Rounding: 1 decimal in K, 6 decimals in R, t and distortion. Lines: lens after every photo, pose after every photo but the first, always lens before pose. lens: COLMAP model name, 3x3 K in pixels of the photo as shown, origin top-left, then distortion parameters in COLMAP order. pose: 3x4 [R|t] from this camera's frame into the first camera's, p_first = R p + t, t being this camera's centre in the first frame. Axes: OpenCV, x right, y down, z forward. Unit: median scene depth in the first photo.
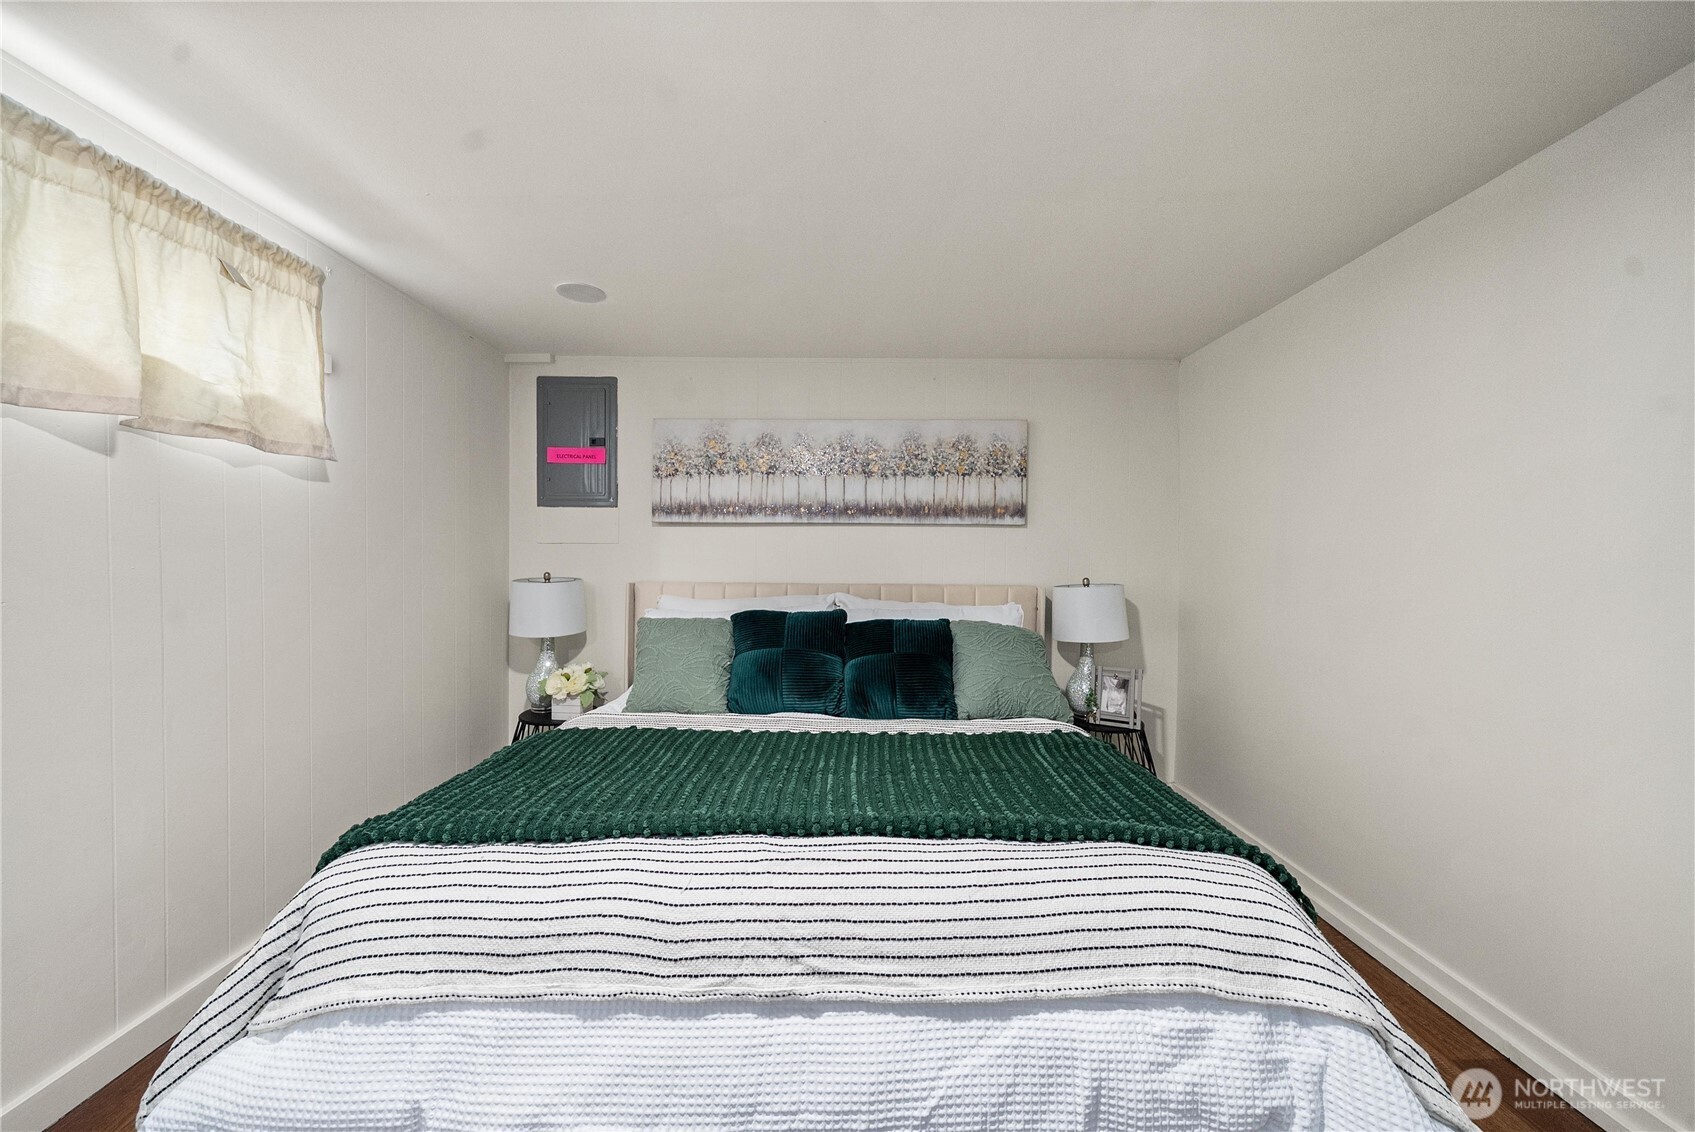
lens RADIAL K [[616.8, 0, 848.4], [0, 616.8, 529.4], [0, 0, 1]] dist [-0.007631, -0.000227]
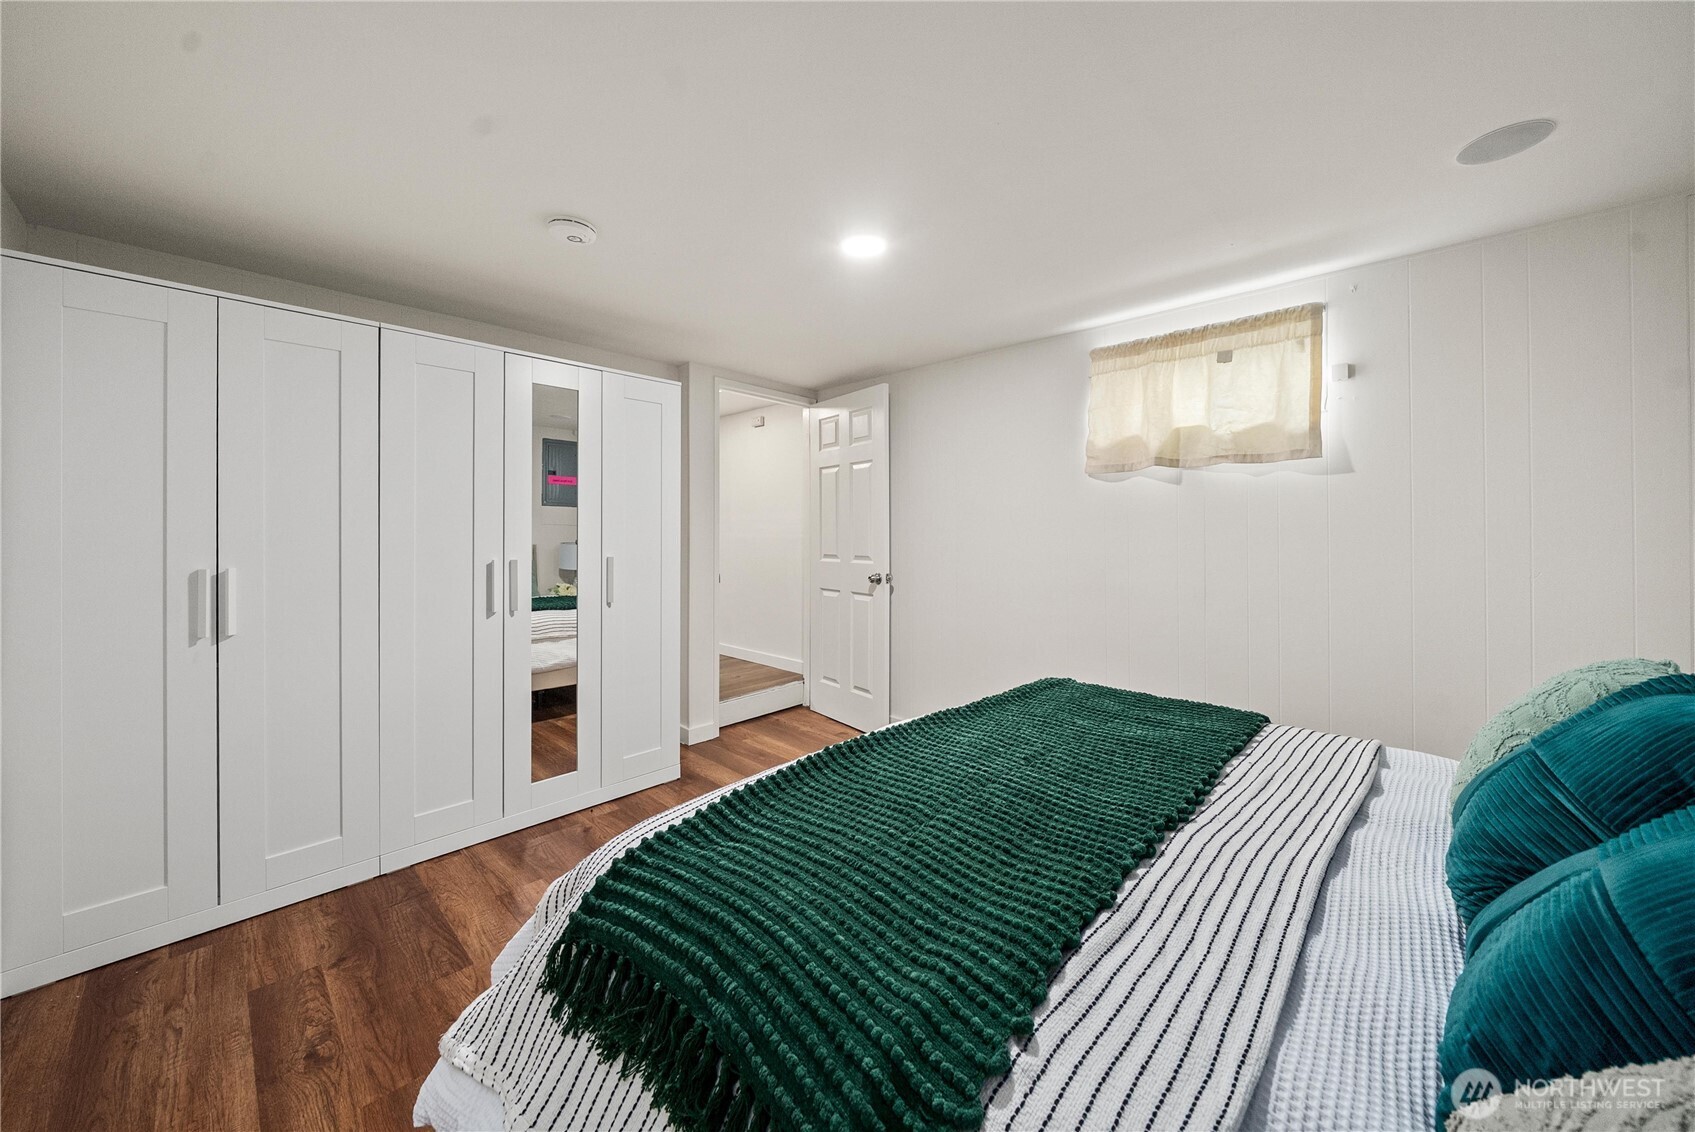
lens RADIAL K [[616.8, 0, 848.4], [0, 616.8, 529.4], [0, 0, 1]] dist [-0.007631, -0.000227]
pose [[-0.698537, -0.003537, -0.715565, 0.794018], [0.029857, 0.998973, -0.034085, 0.049842], [0.714950, -0.045174, -0.697714, 1.391068]]
